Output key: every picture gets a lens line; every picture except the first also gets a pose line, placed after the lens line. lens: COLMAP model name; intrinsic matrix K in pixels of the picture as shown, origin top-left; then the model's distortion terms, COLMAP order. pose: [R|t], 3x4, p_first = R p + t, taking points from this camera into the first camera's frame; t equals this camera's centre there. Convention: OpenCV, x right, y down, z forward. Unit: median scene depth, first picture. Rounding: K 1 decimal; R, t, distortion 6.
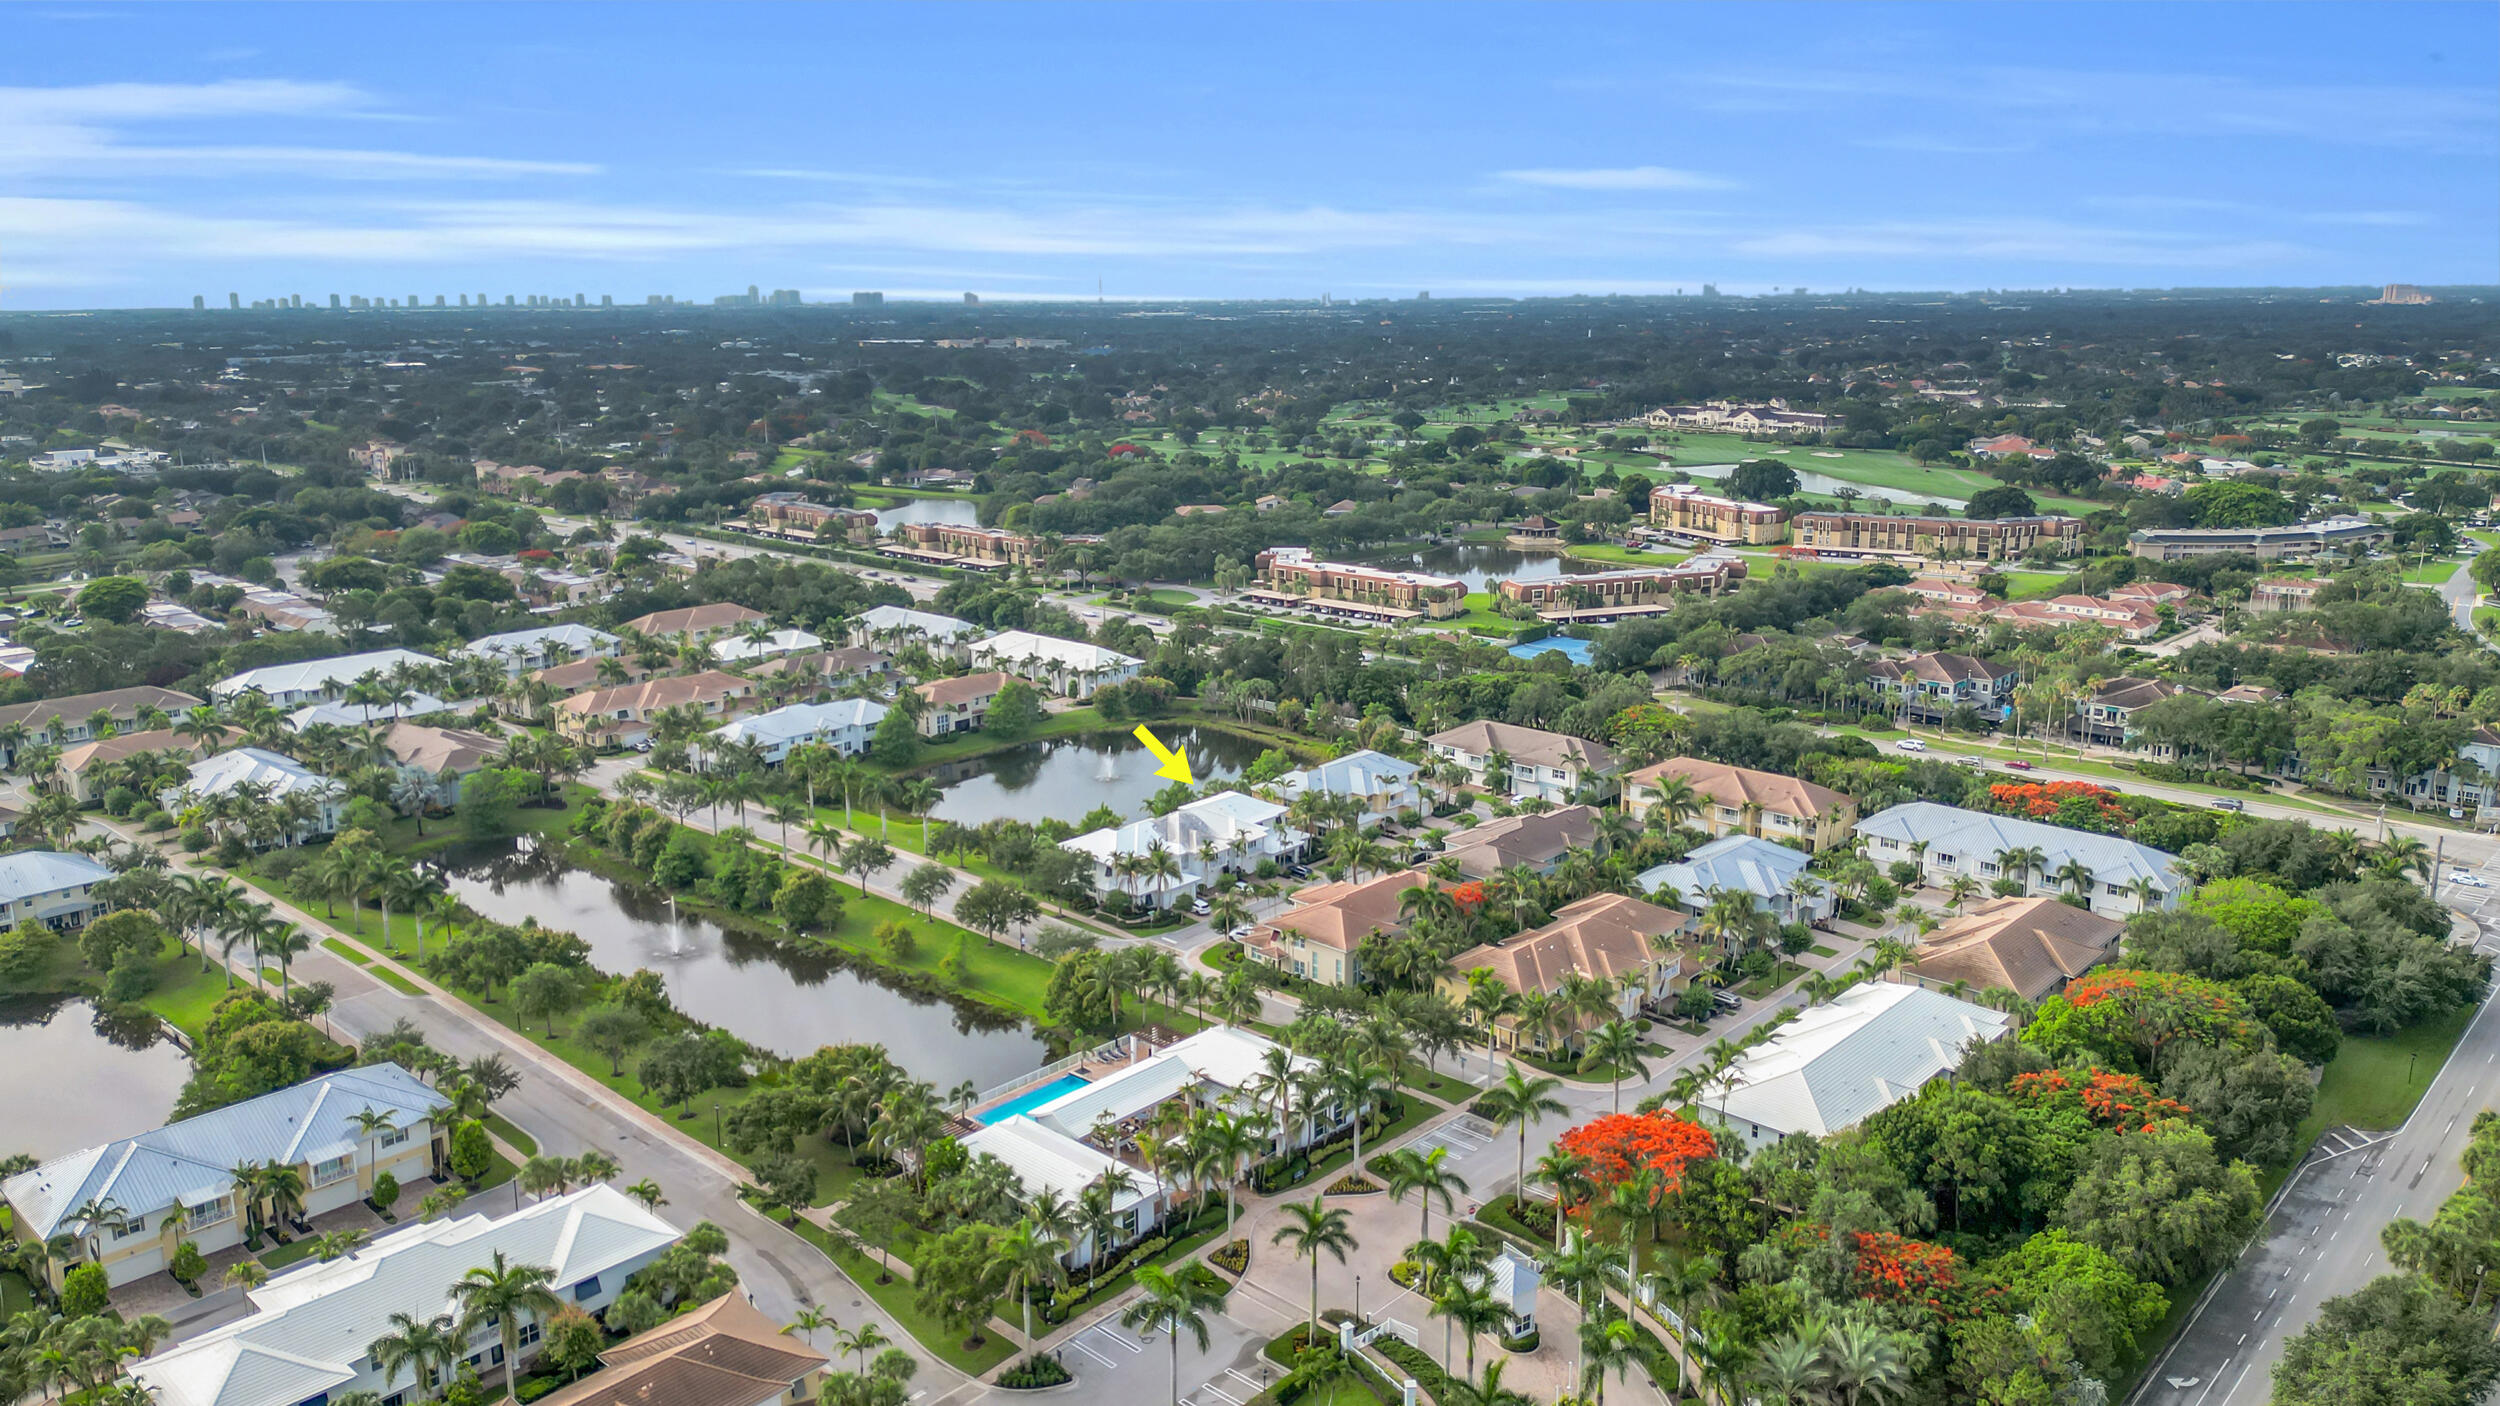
lens RADIAL K [[1760.2, 0, 1237.5], [0, 1760.2, 698.1], [0, 0, 1]] dist [0.096089, -0.101974]
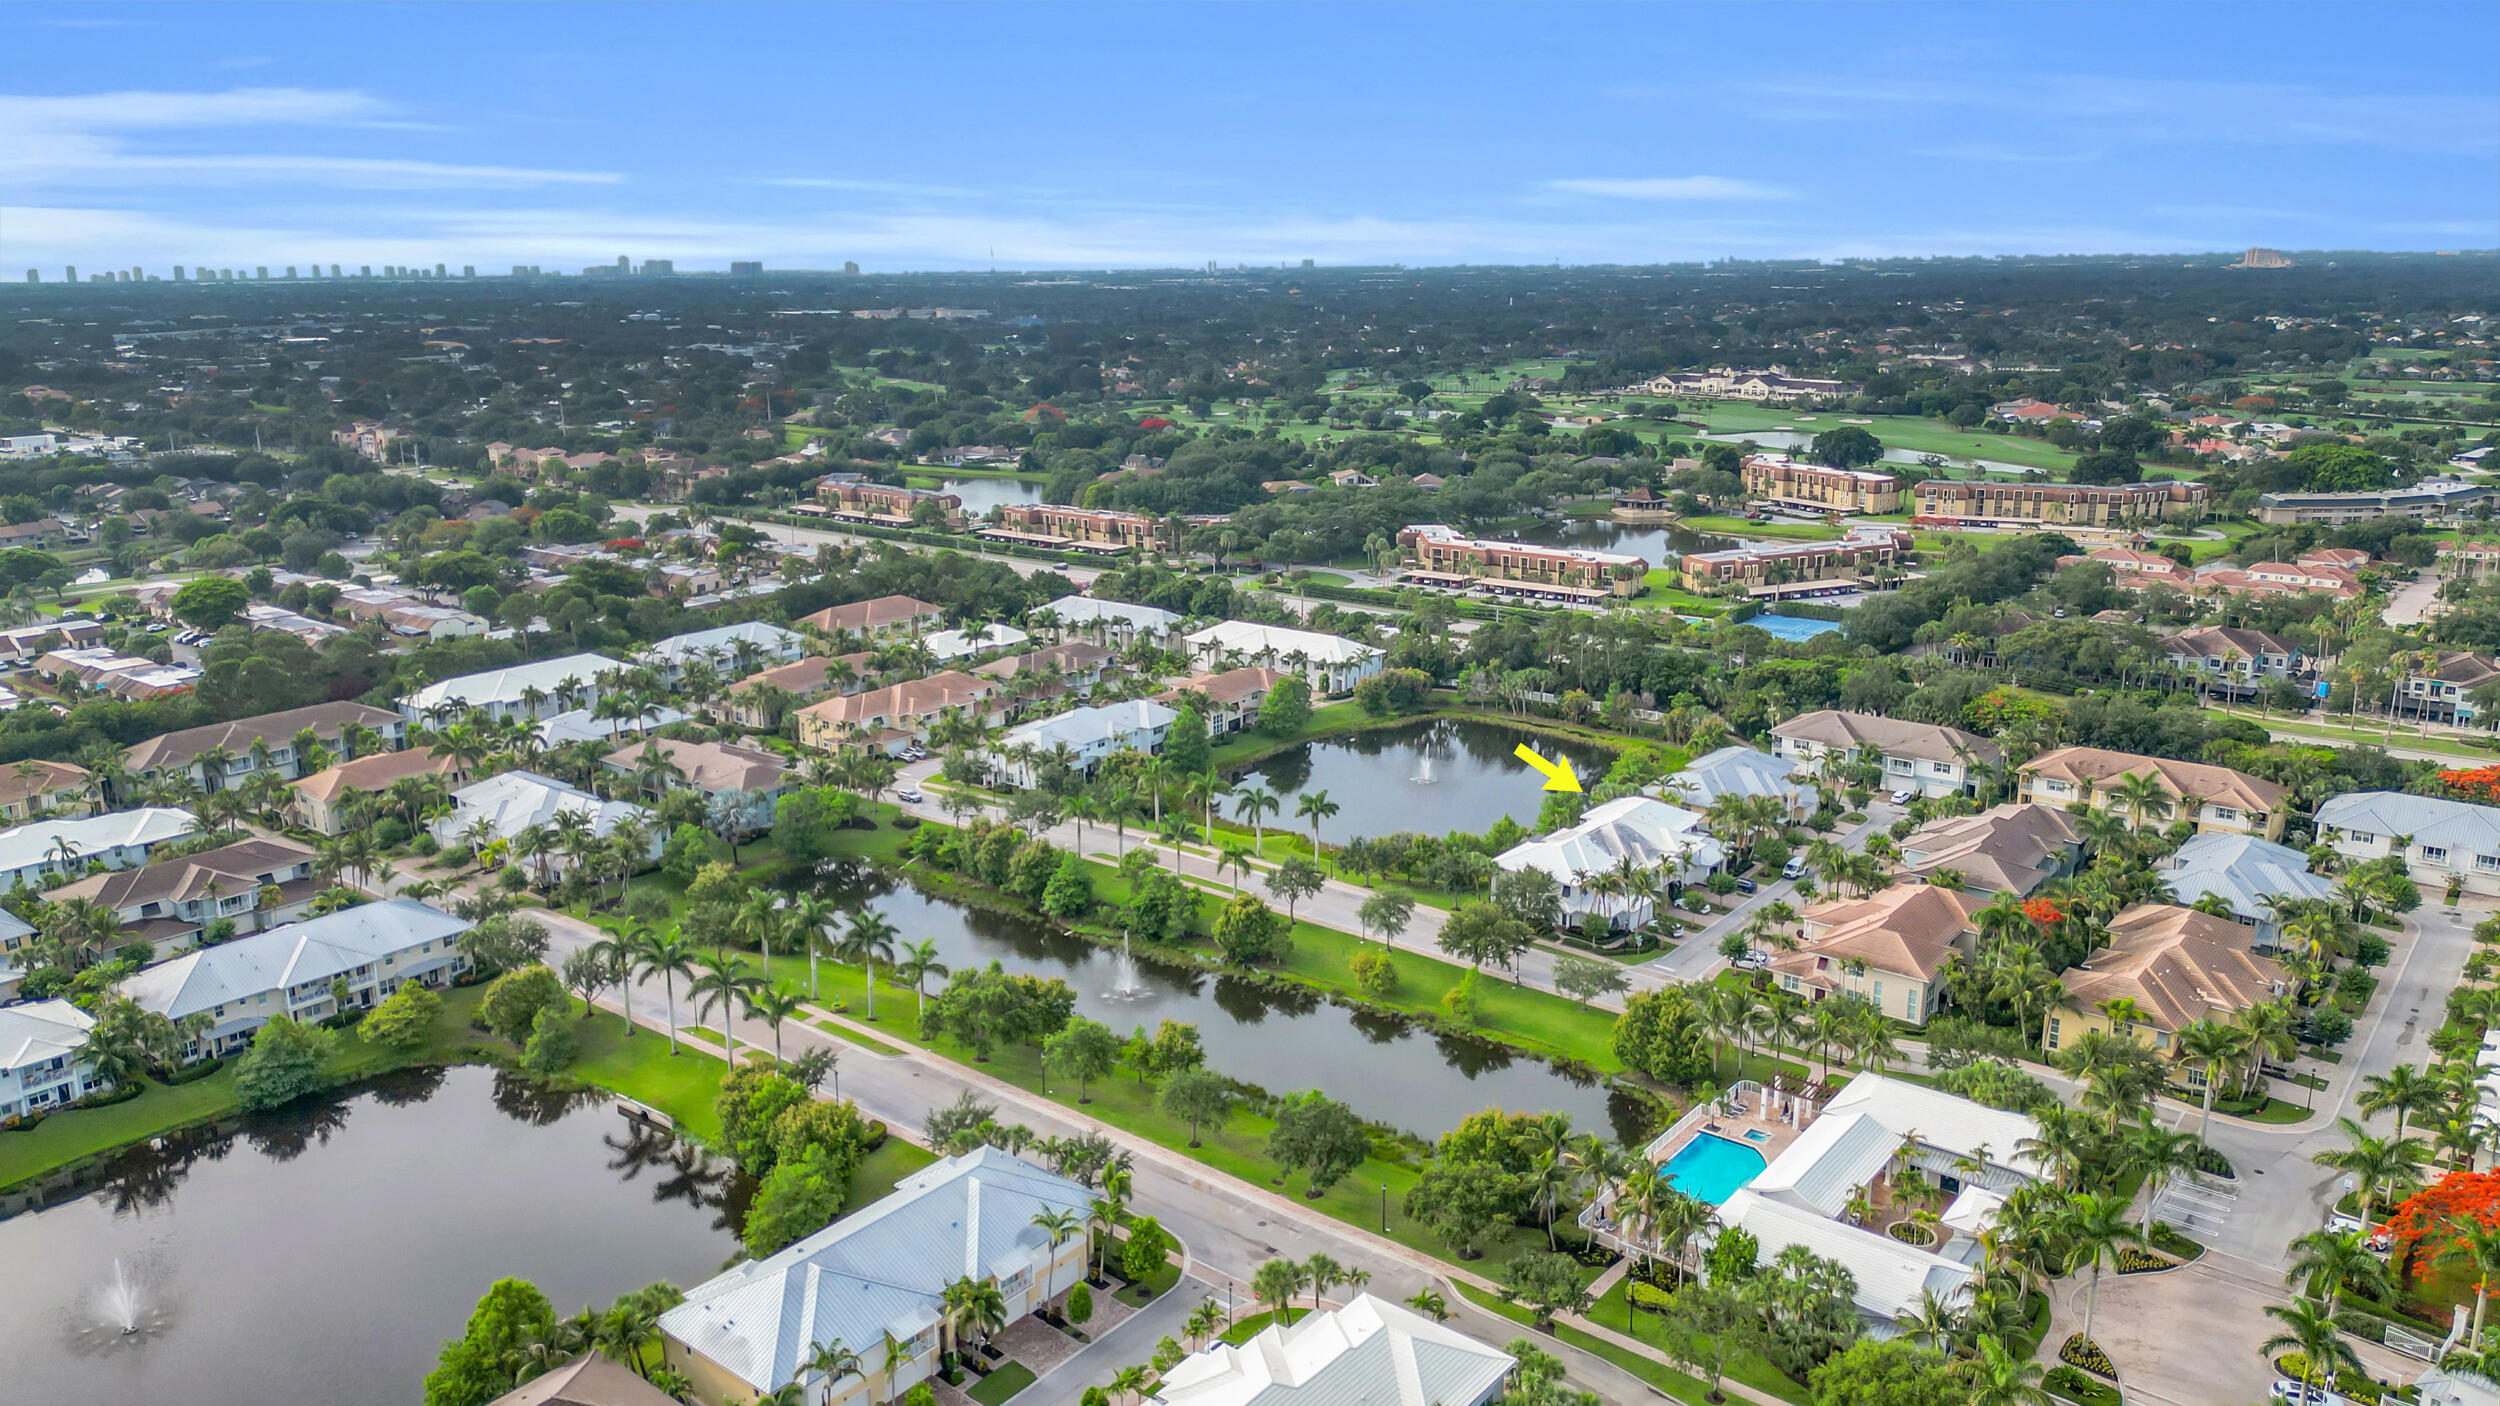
lens RADIAL K [[1760.2, 0, 1237.5], [0, 1760.2, 698.1], [0, 0, 1]] dist [0.096089, -0.101974]
pose [[0.997481, -0.020852, 0.067804, -0.187935], [0.019722, 0.999656, 0.017303, -0.013034], [-0.068141, -0.015923, 0.997549, 0.059910]]
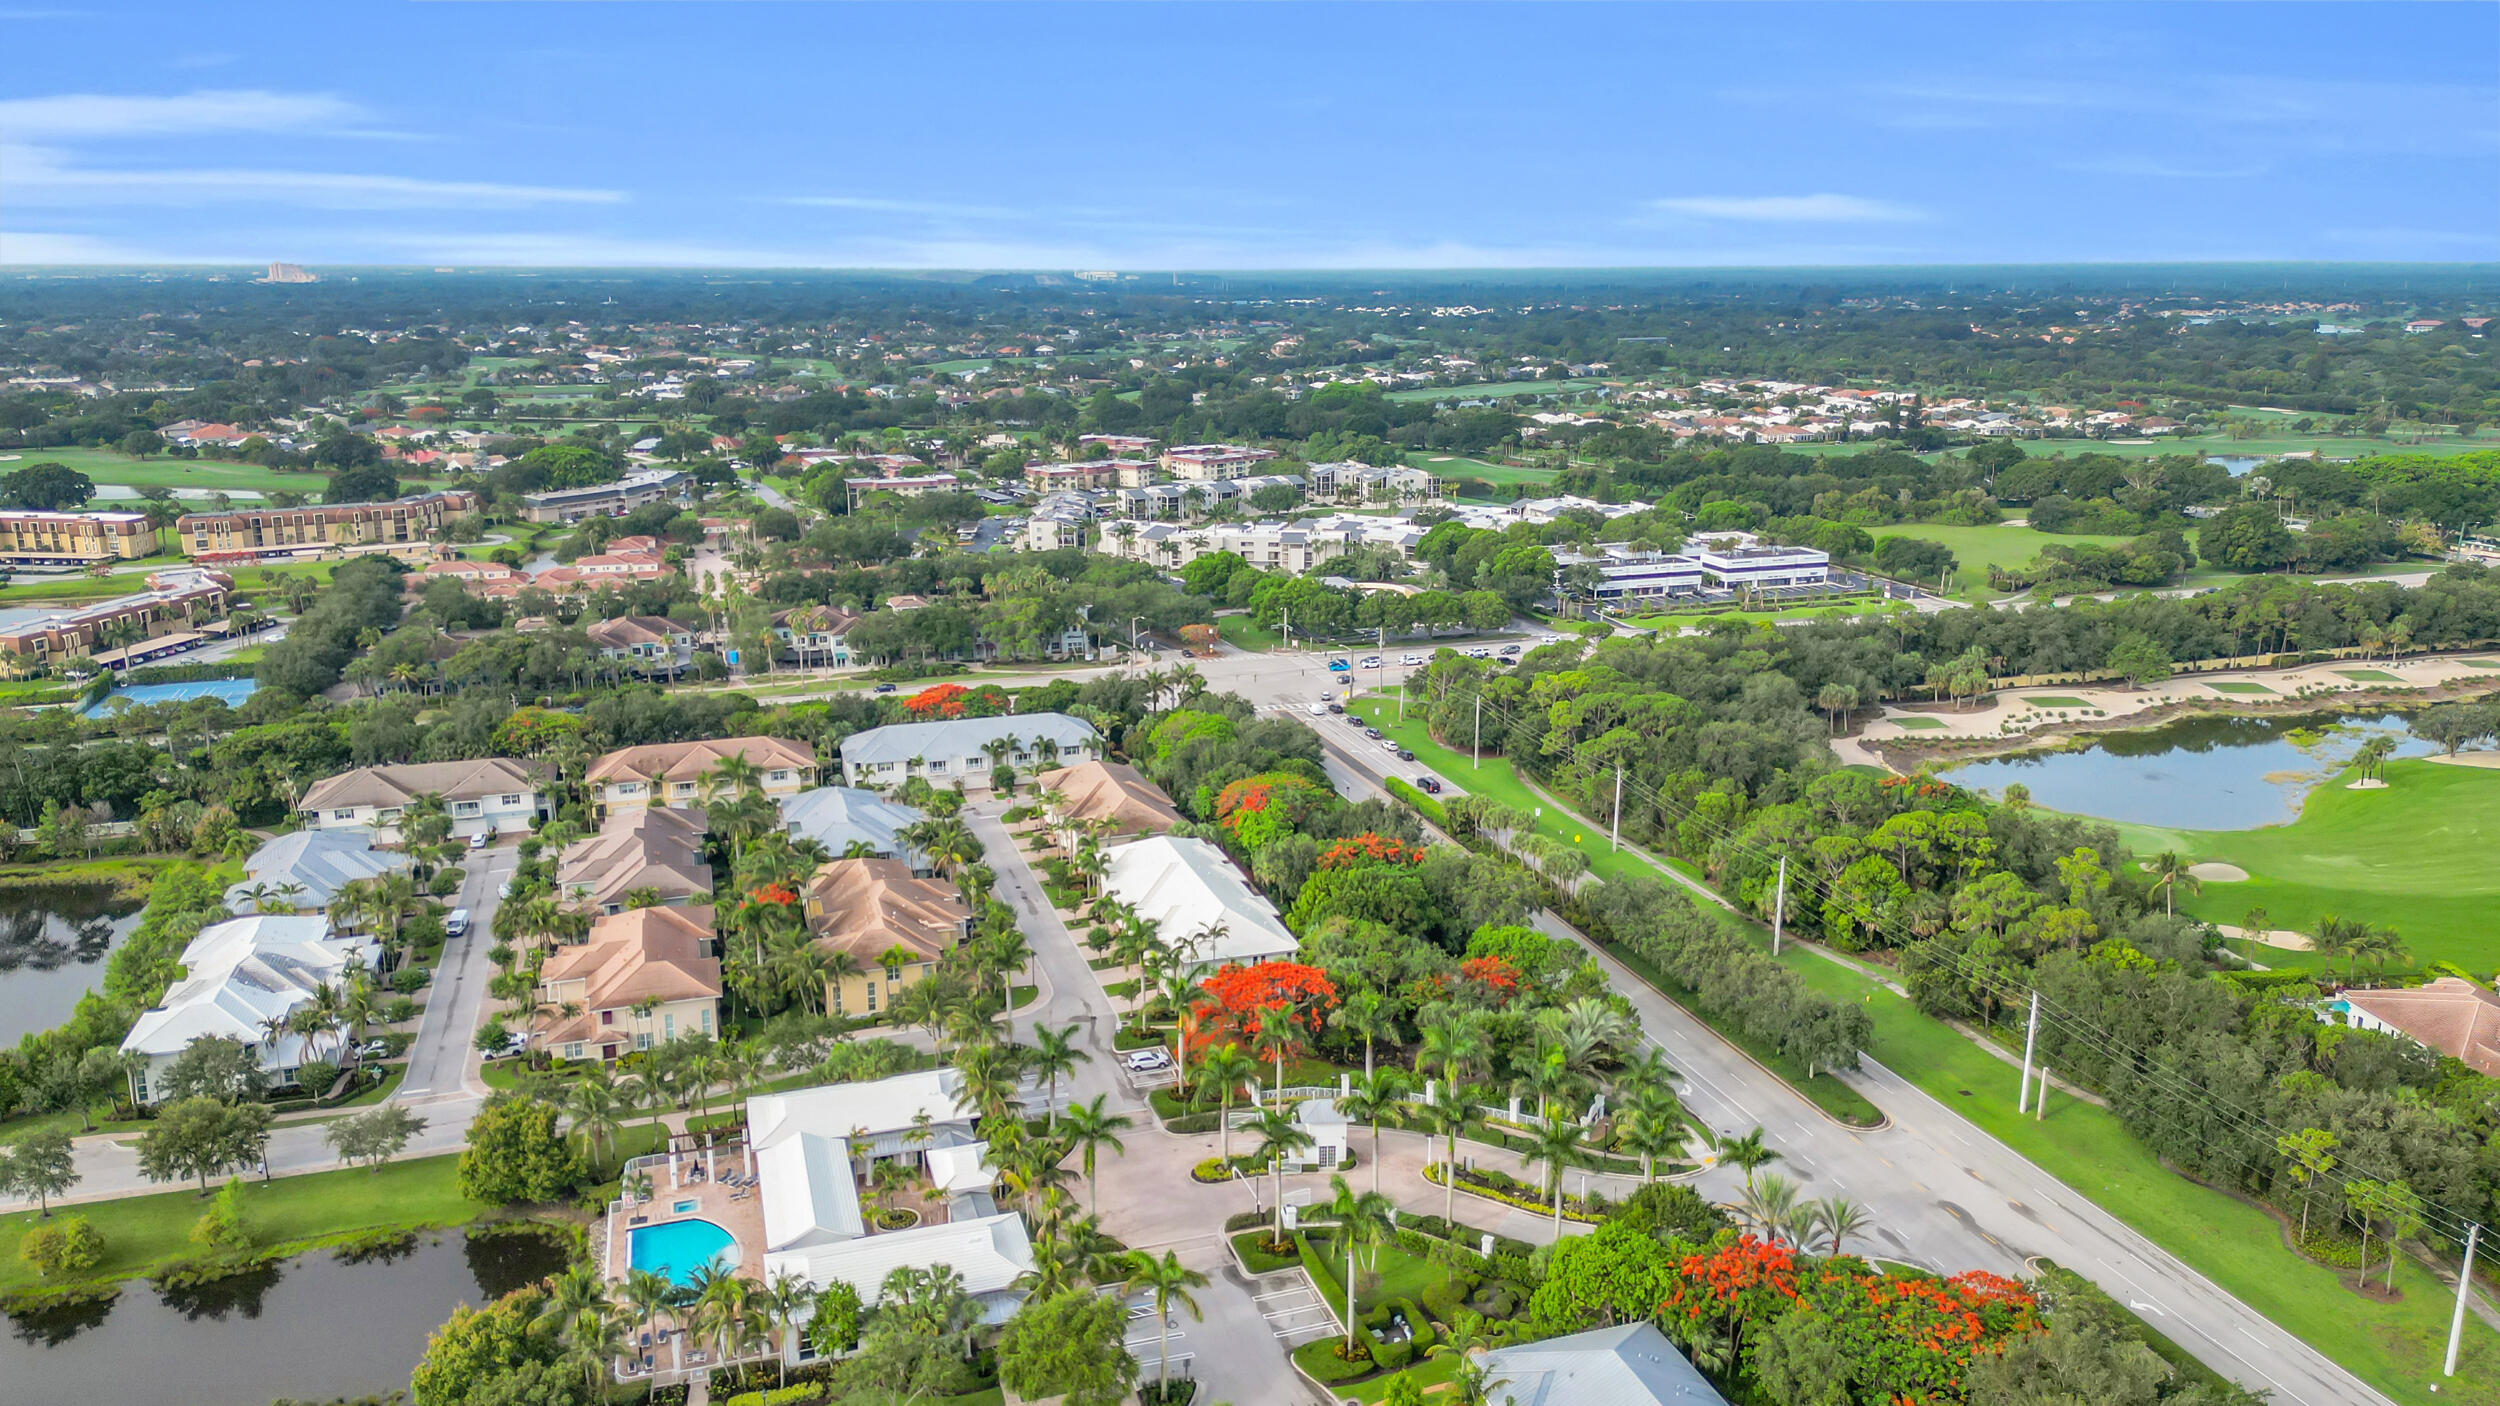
lens RADIAL K [[1760.2, 0, 1237.5], [0, 1760.2, 698.1], [0, 0, 1]] dist [0.096089, -0.101974]
pose [[0.486948, -0.205333, 0.848952, -0.294572], [0.195887, 0.972888, 0.122951, -0.034308], [-0.851182, 0.106428, 0.513968, 0.155739]]
